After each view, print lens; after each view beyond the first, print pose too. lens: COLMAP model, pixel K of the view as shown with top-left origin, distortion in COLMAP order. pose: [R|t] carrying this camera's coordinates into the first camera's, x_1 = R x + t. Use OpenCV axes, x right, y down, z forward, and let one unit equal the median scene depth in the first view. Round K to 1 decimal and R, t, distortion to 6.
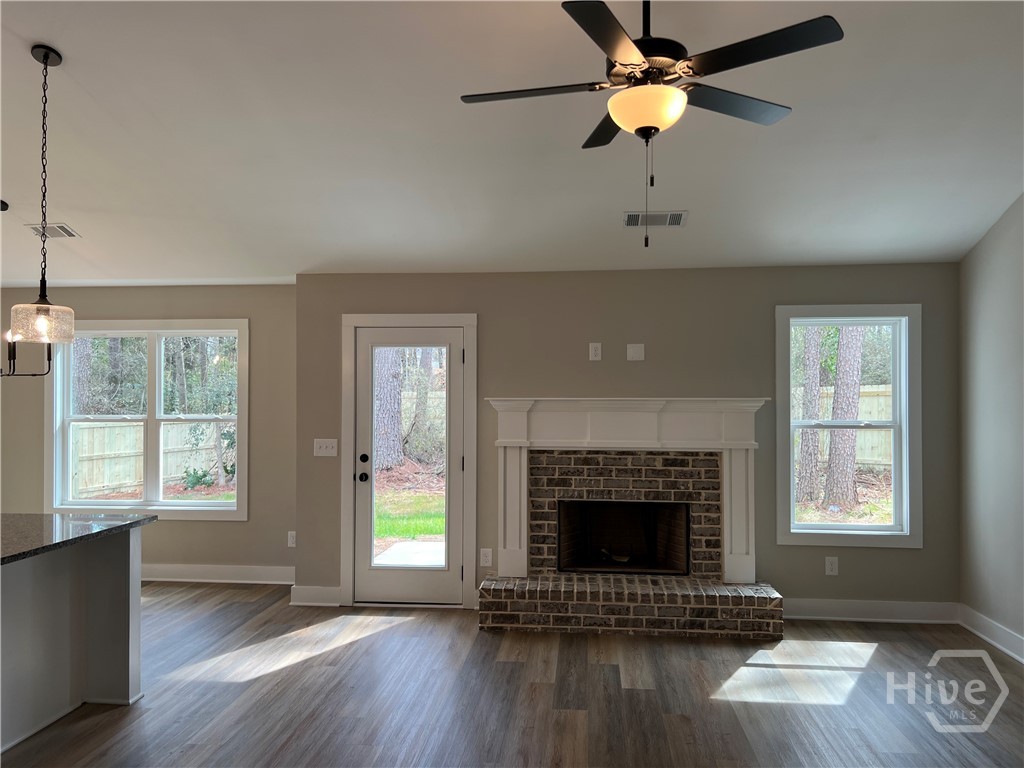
lens RADIAL K [[762.4, 0, 506.5], [0, 762.4, 387.2], [0, 0, 1]] dist [0.066832, -0.051844]
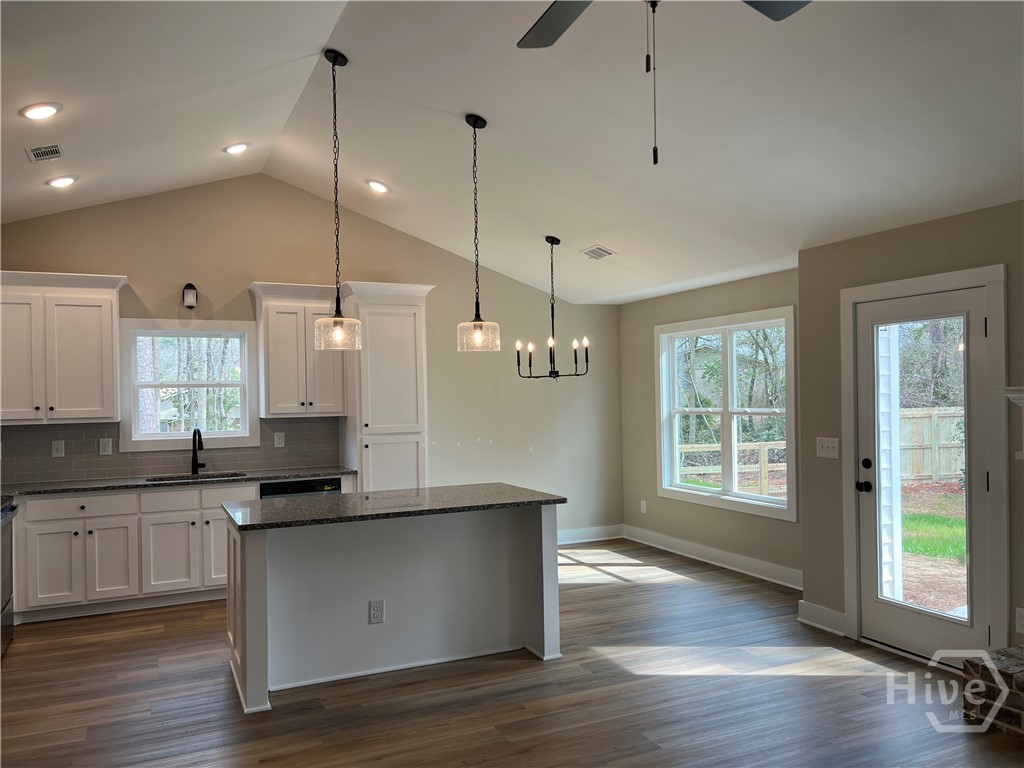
lens RADIAL K [[762.4, 0, 512.4], [0, 762.4, 388.9], [0, 0, 1]] dist [0.066832, -0.051844]
pose [[0.528279, -0.016974, -0.848901, 0.318489], [0.028620, 0.999588, -0.002177, 0.004804], [0.848588, -0.023146, 0.528547, 0.251342]]
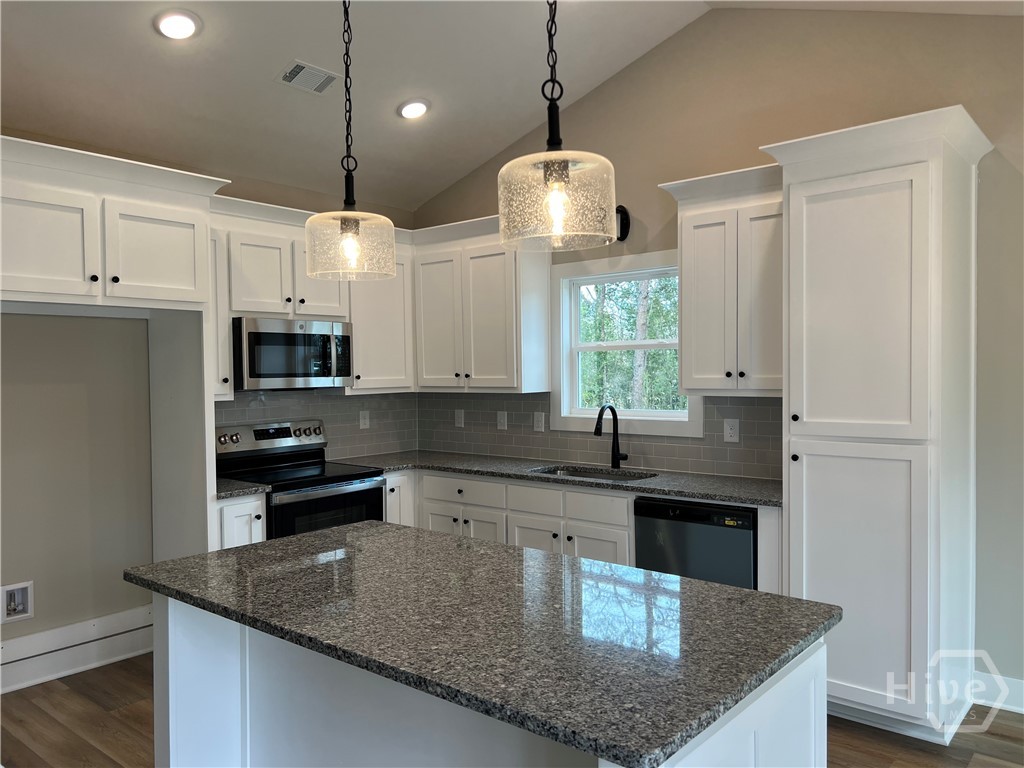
lens RADIAL K [[762.4, 0, 511.3], [0, 762.4, 391.1], [0, 0, 1]] dist [0.066832, -0.051844]
pose [[-0.545327, 0.027074, -0.837786, -0.132570], [0.021877, 0.999597, 0.018063, 0.013979], [0.837938, -0.008478, -0.545700, 0.793995]]
